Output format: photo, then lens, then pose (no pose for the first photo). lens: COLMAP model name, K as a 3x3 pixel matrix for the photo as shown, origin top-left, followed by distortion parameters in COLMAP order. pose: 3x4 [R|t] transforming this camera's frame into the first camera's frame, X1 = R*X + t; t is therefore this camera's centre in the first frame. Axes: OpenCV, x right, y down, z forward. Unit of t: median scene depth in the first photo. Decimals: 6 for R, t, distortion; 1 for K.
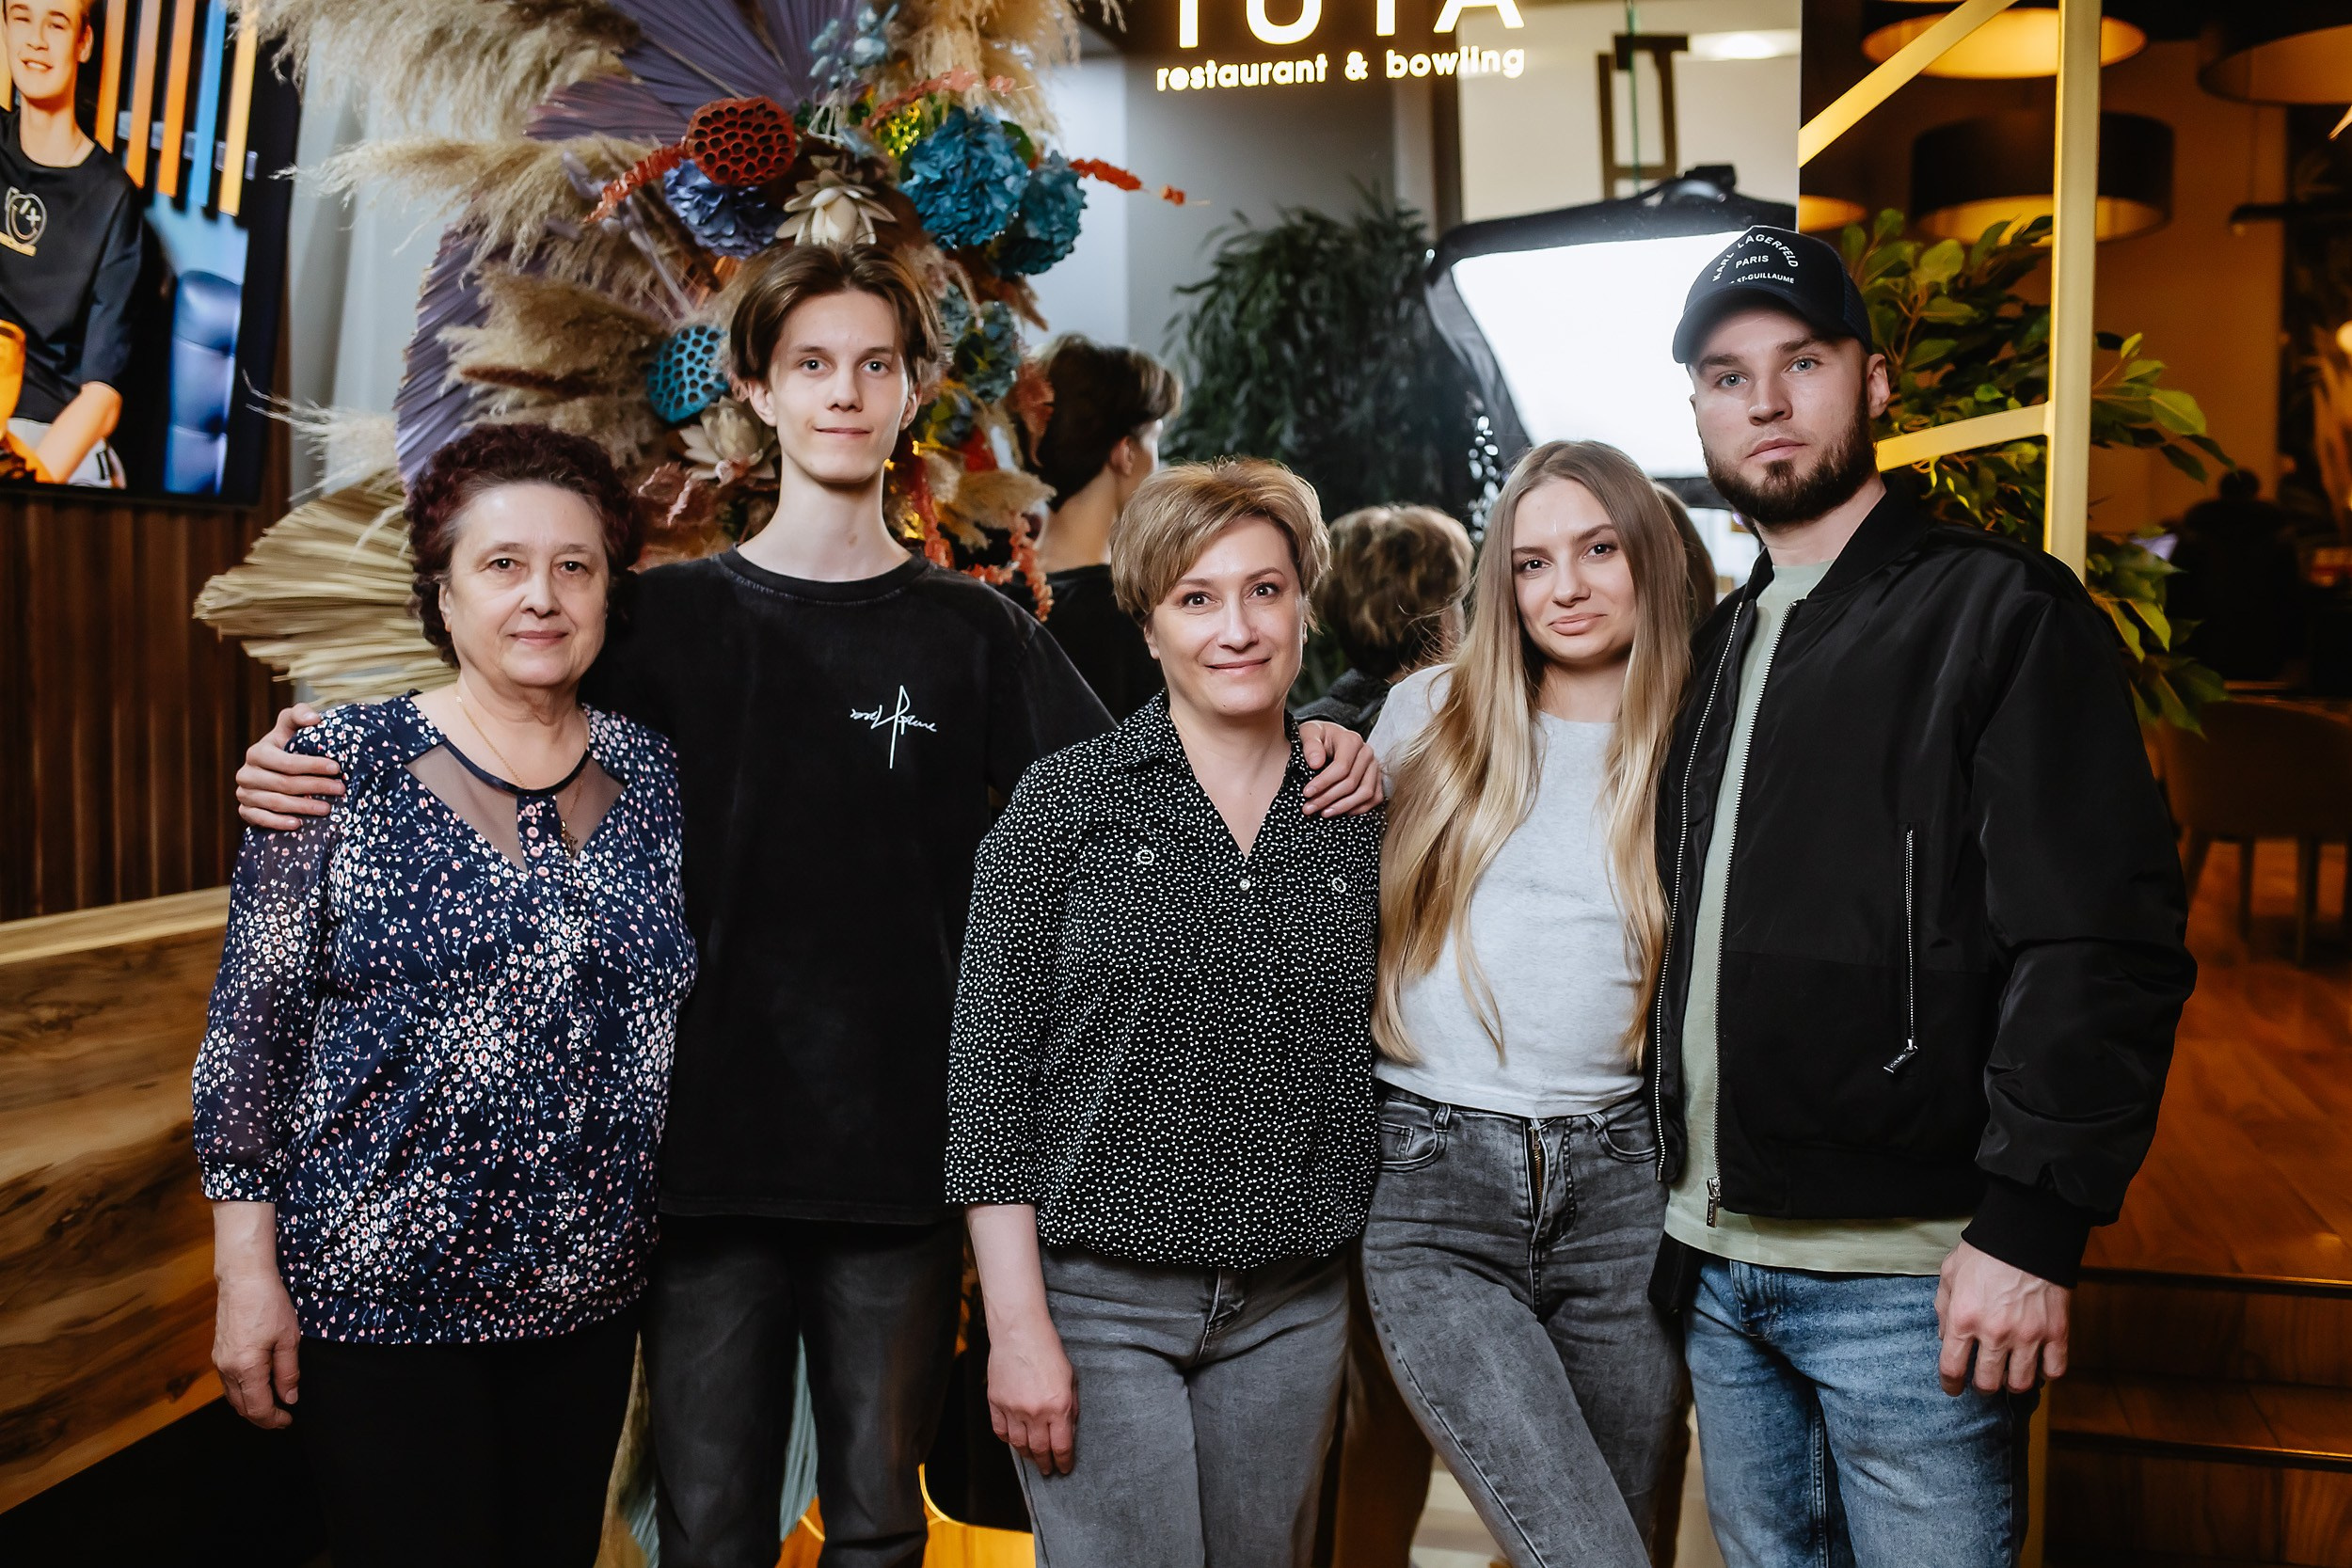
lens RADIAL K [[2286.9, 0, 1176.0], [0, 2286.9, 784.0], [0, 0, 1]] dist [0.024477, -0.004972]
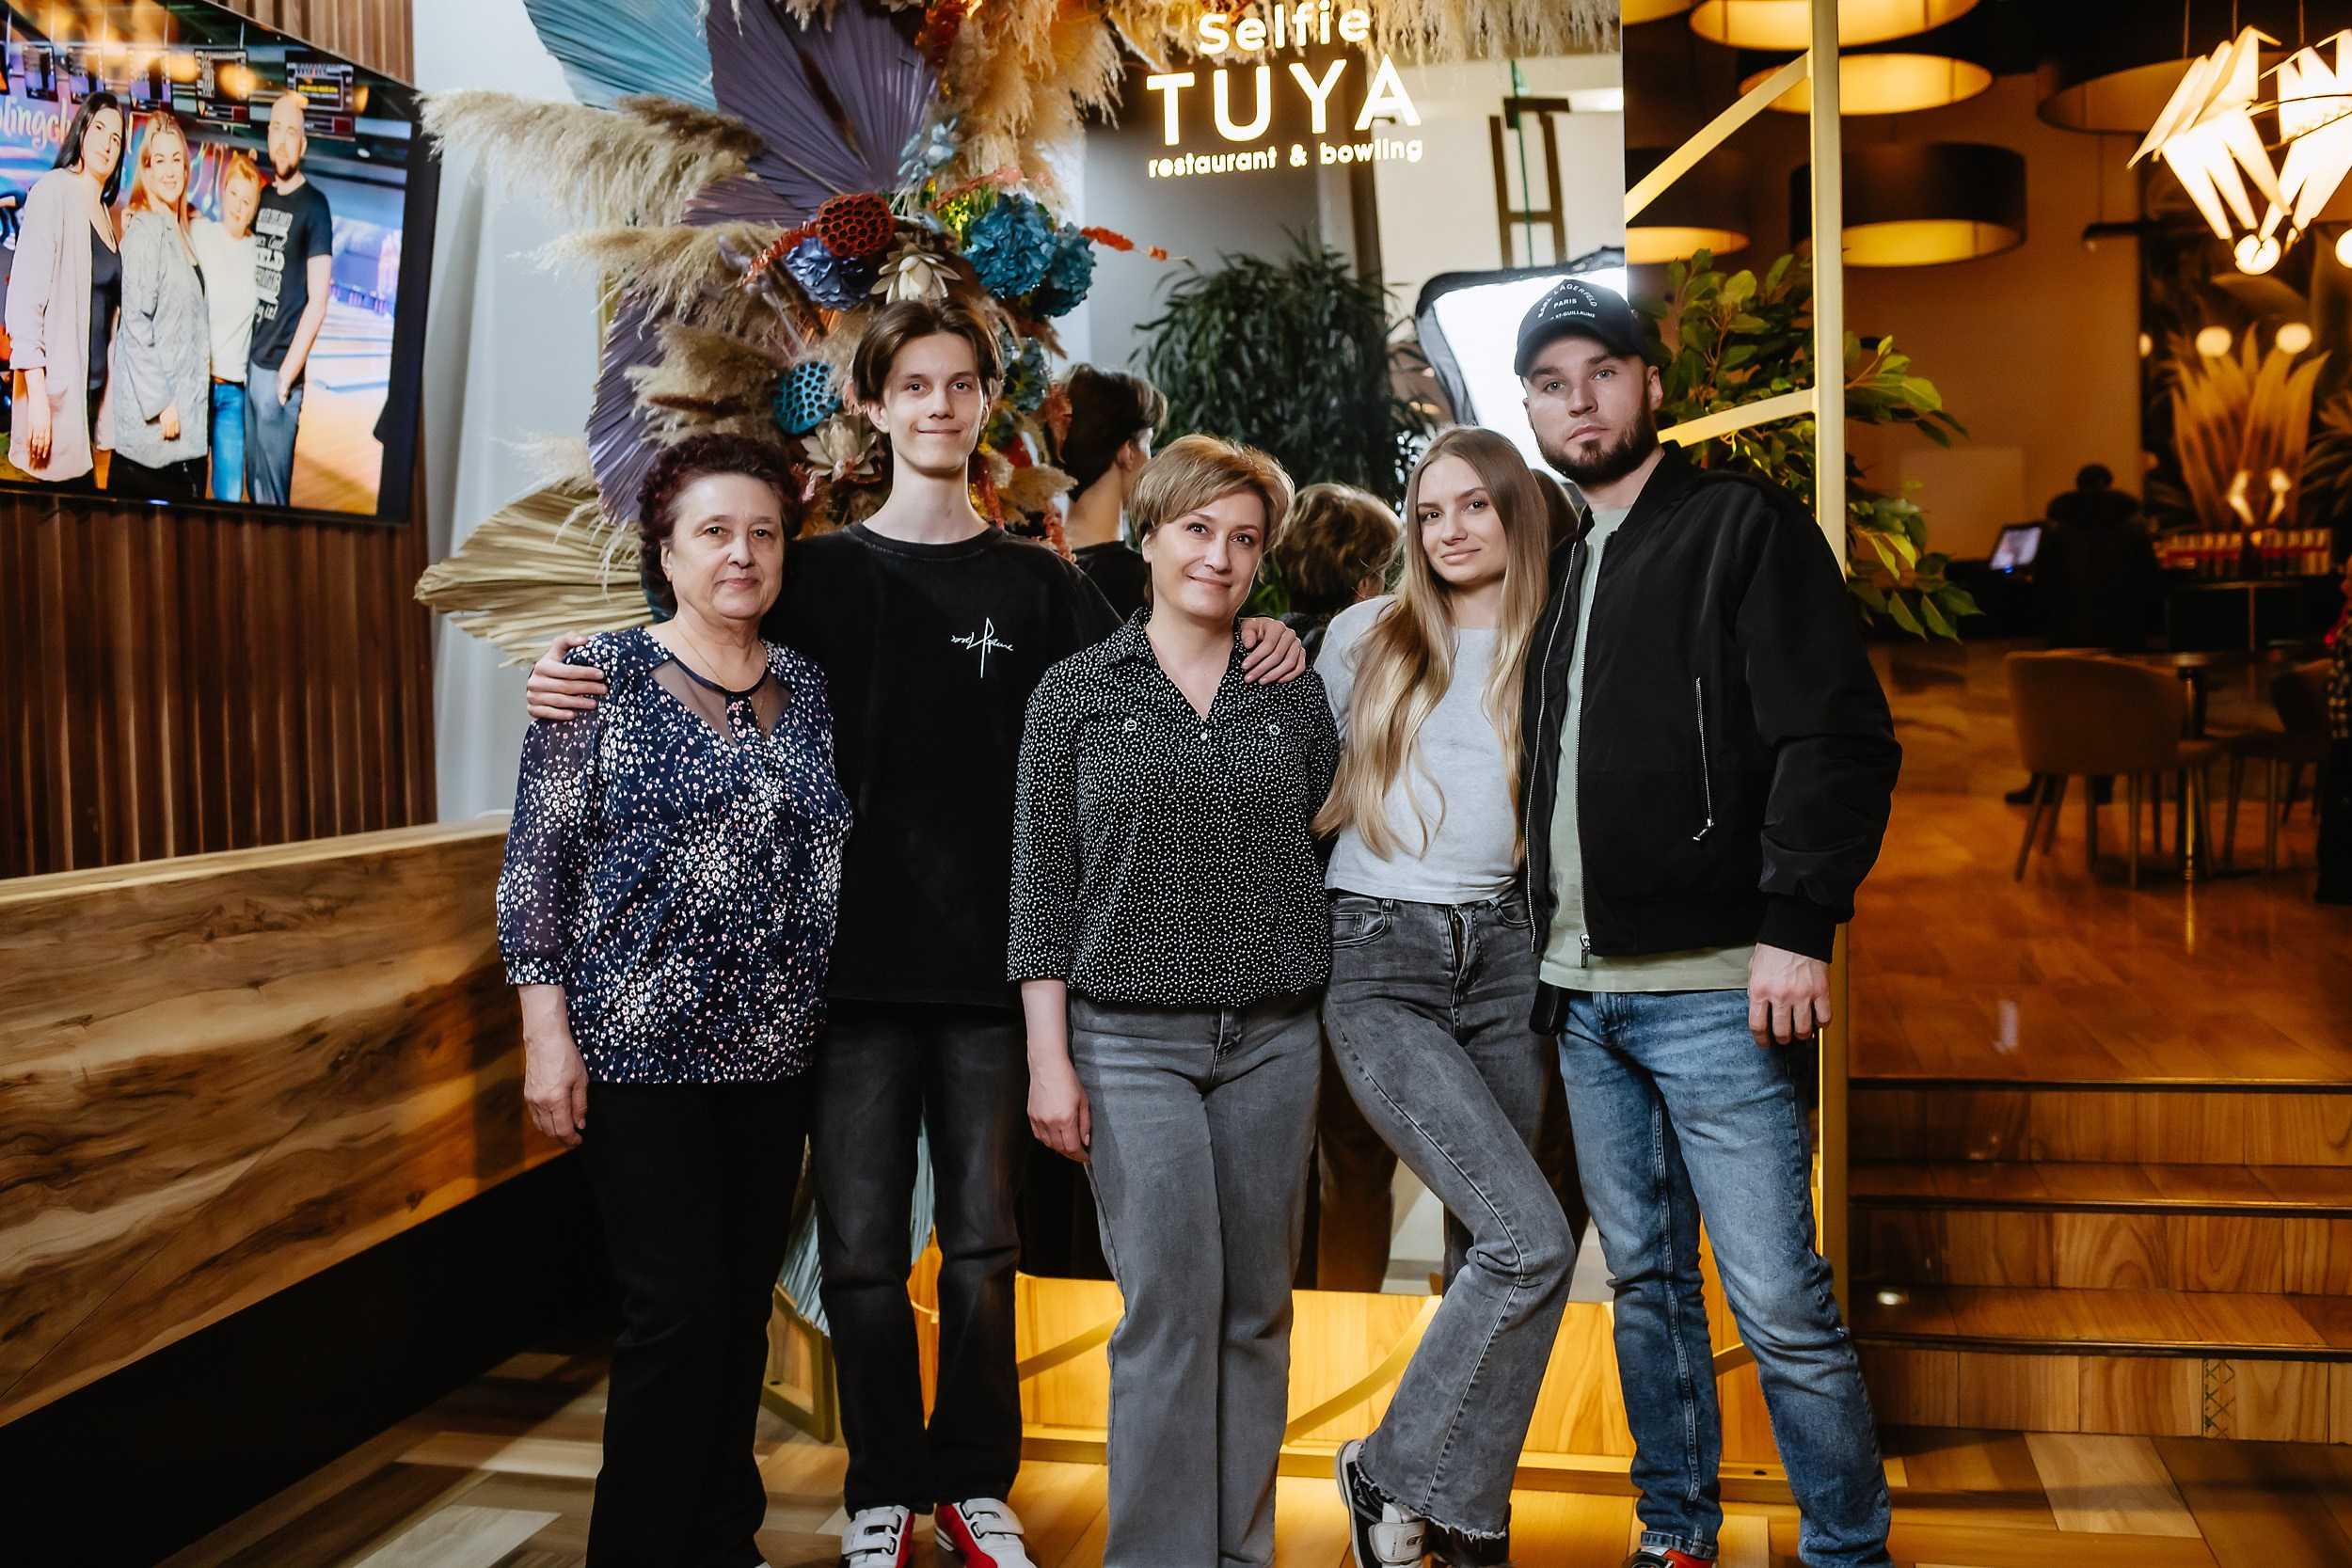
lens RADIAL K [[2364.5, 0, 1176.0], [0, 2364.5, 784.0], [0, 0, 1]] dist [0.124347, -0.384315]
pose [[0.998941, -0.034230, 0.030736, -0.049082], [0.034949, 0.999120, -0.023187, 0.086886], [-0.029915, 0.024237, 0.999259, -0.391008]]
